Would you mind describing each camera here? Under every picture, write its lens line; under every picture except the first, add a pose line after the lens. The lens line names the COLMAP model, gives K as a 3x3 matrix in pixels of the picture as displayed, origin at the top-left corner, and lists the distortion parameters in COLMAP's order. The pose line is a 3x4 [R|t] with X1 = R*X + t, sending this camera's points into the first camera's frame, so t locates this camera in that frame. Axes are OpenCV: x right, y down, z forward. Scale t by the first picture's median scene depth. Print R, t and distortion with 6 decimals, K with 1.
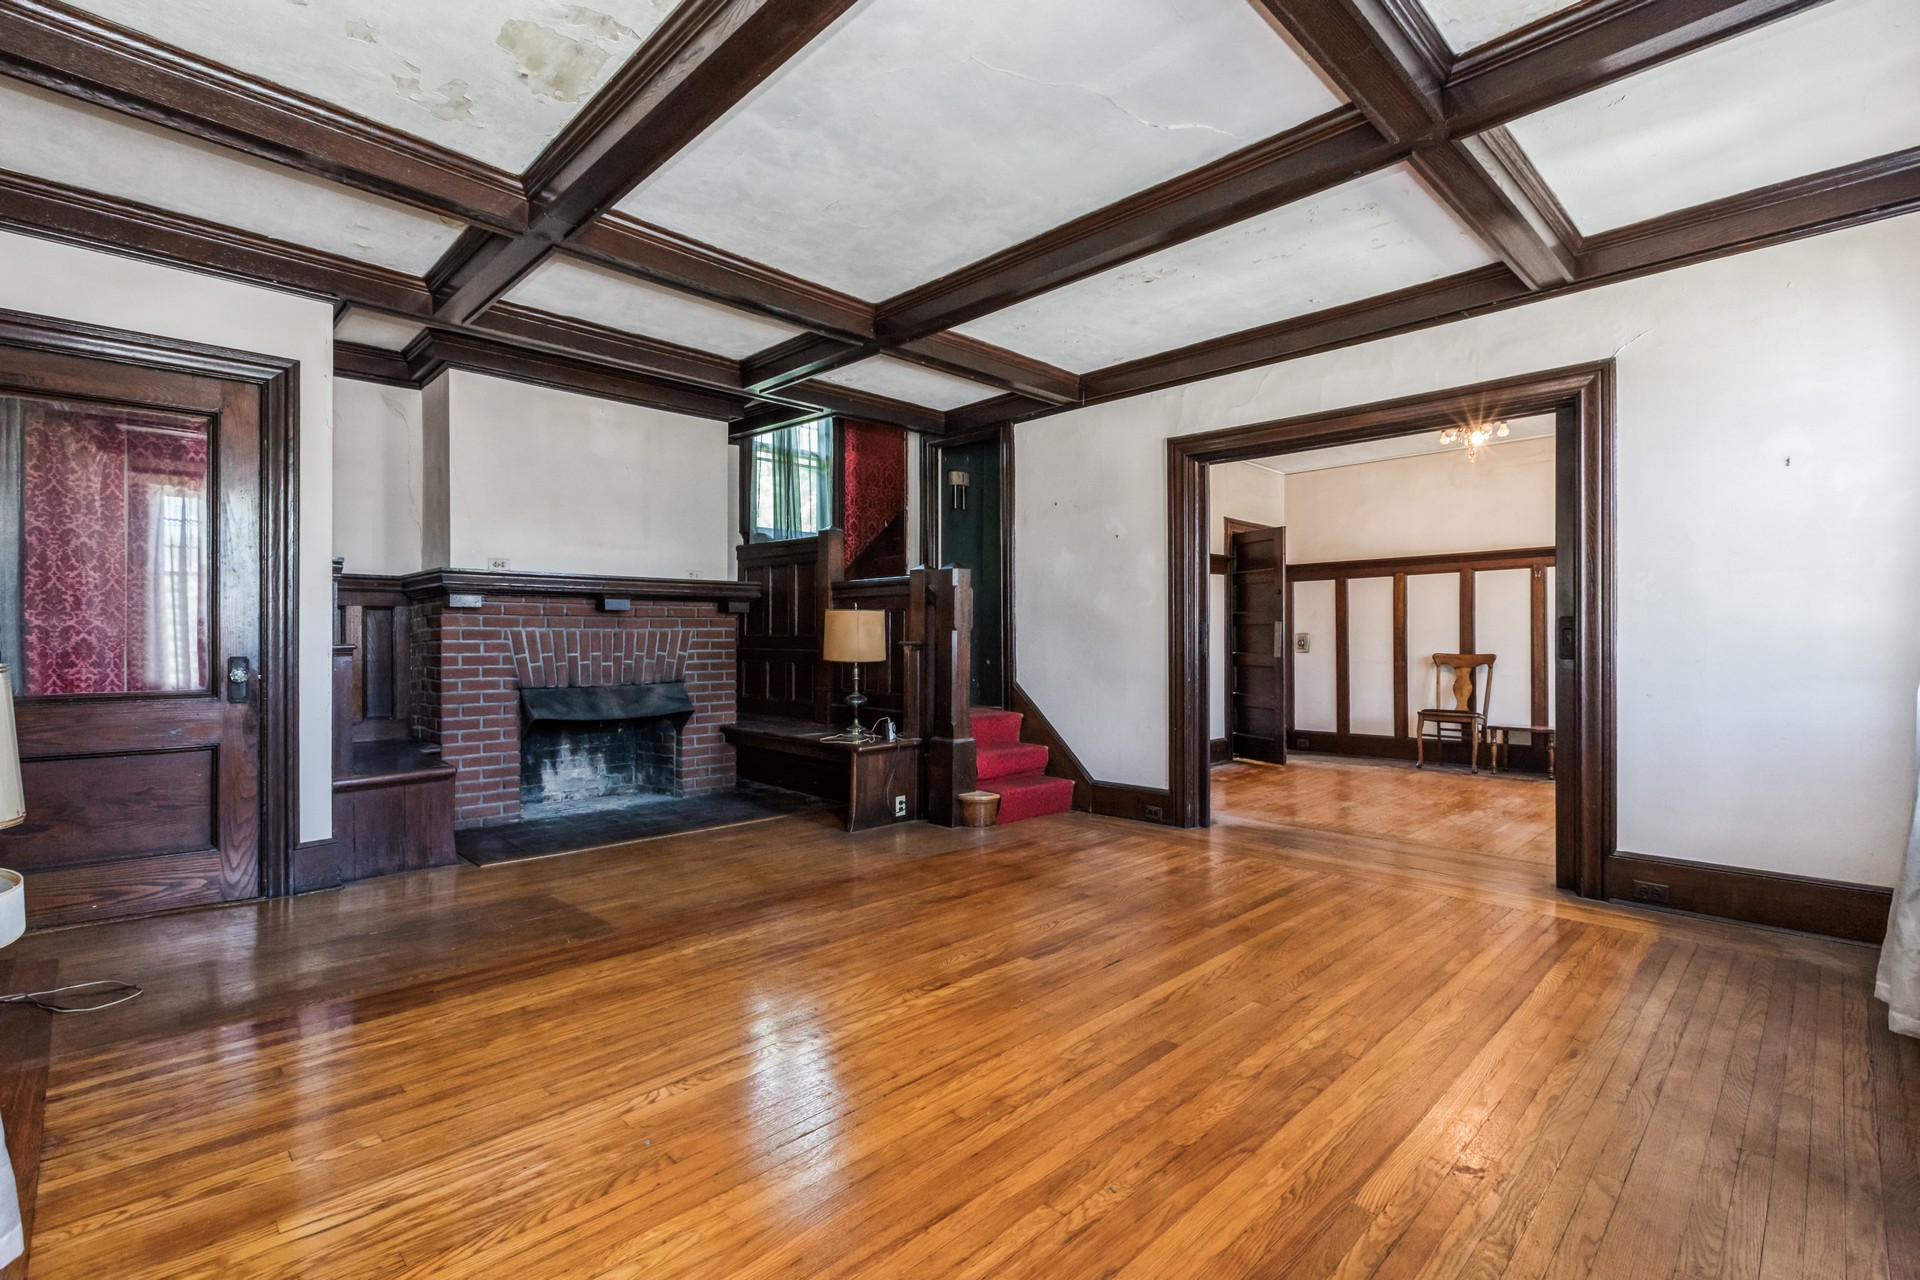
lens RADIAL K [[866.3, 0, 939.5], [0, 866.3, 635.4], [0, 0, 1]] dist [0.000532, 0.000681]
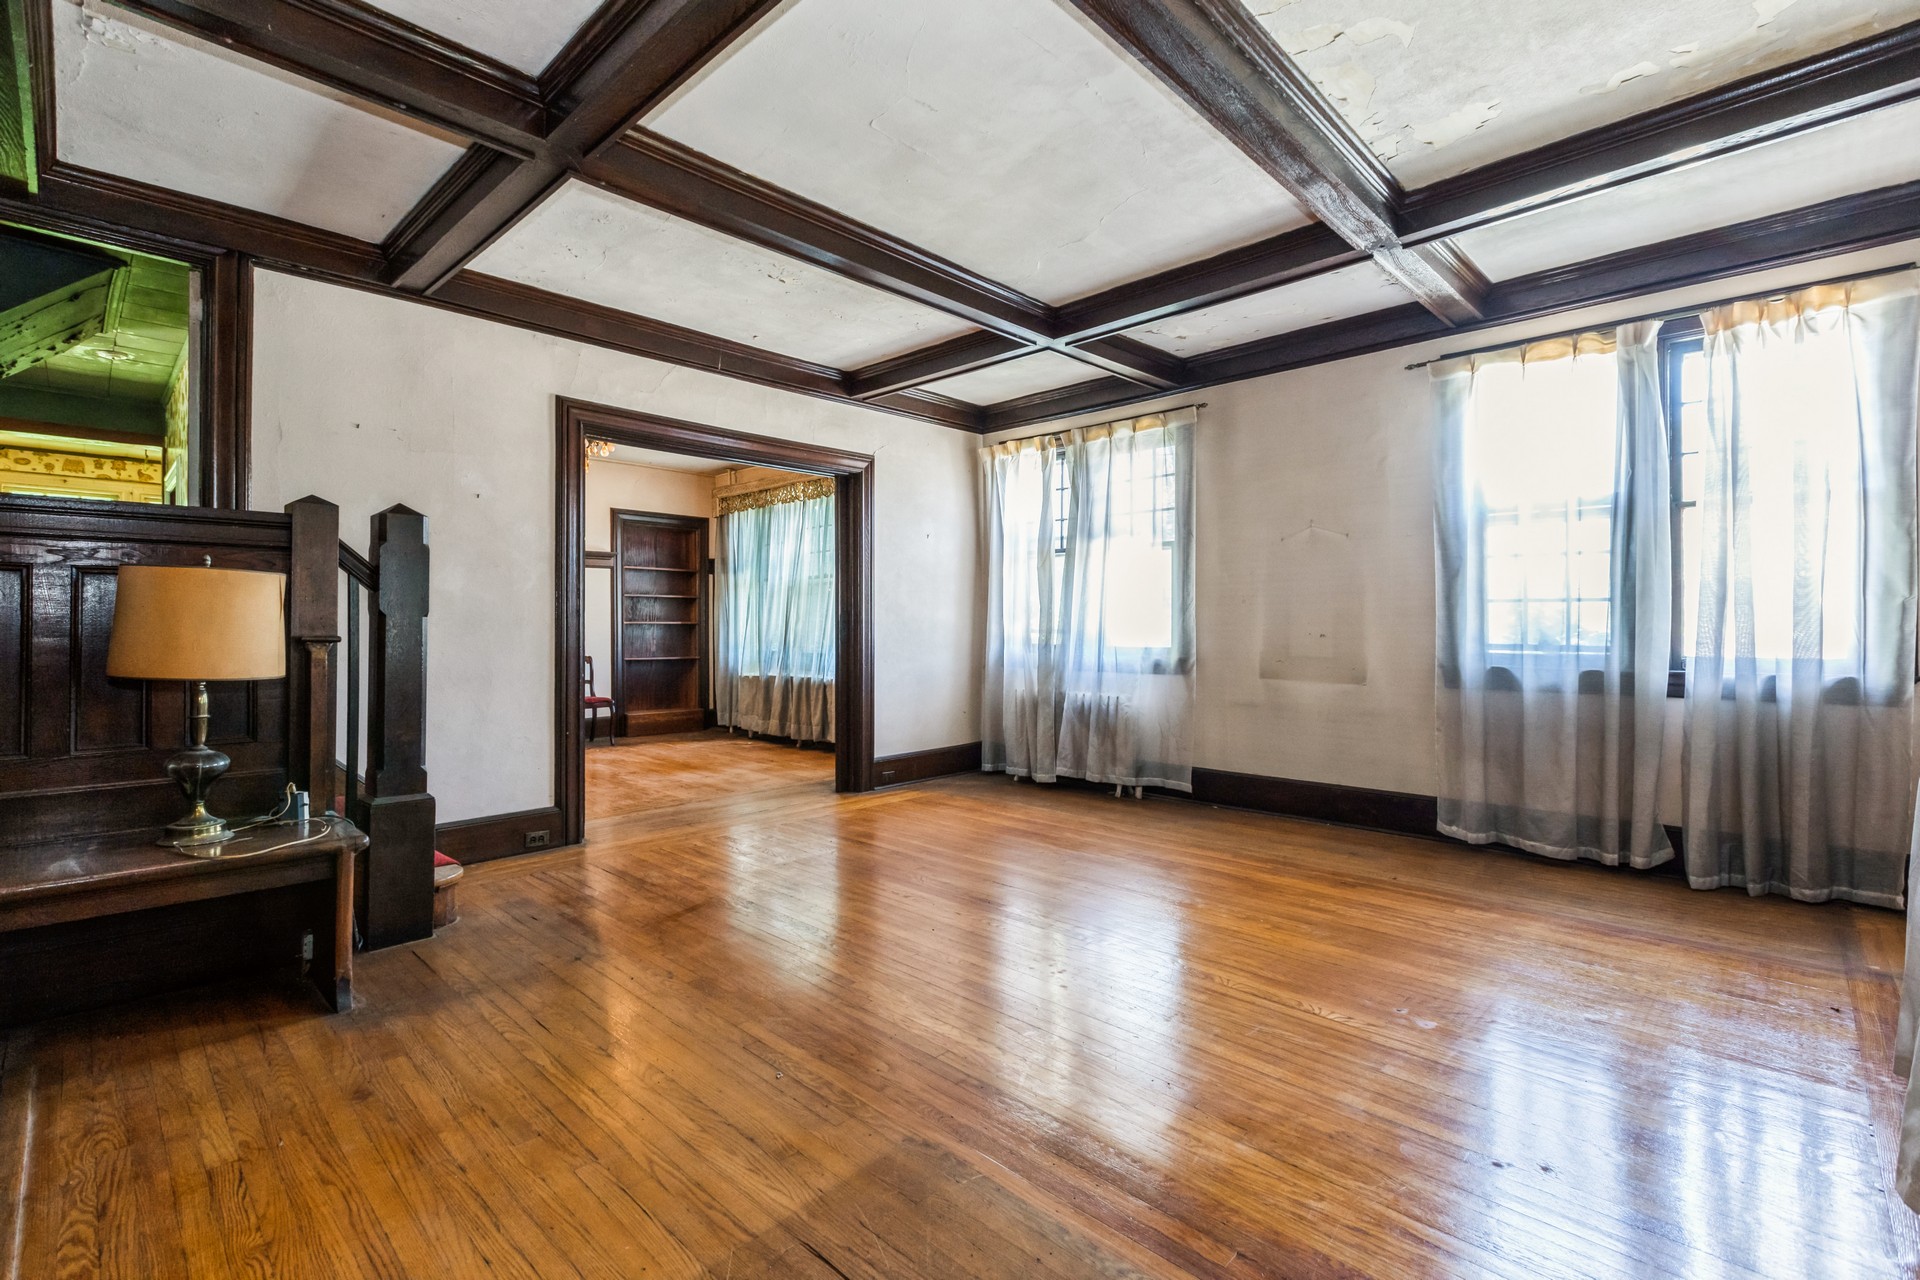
lens RADIAL K [[866.3, 0, 939.5], [0, 866.3, 635.4], [0, 0, 1]] dist [0.000532, 0.000681]
pose [[-0.022920, -0.006677, 0.999715, -0.614860], [-0.002201, 0.999976, 0.006629, 0.003229], [-0.999735, -0.002048, -0.022934, 0.652070]]
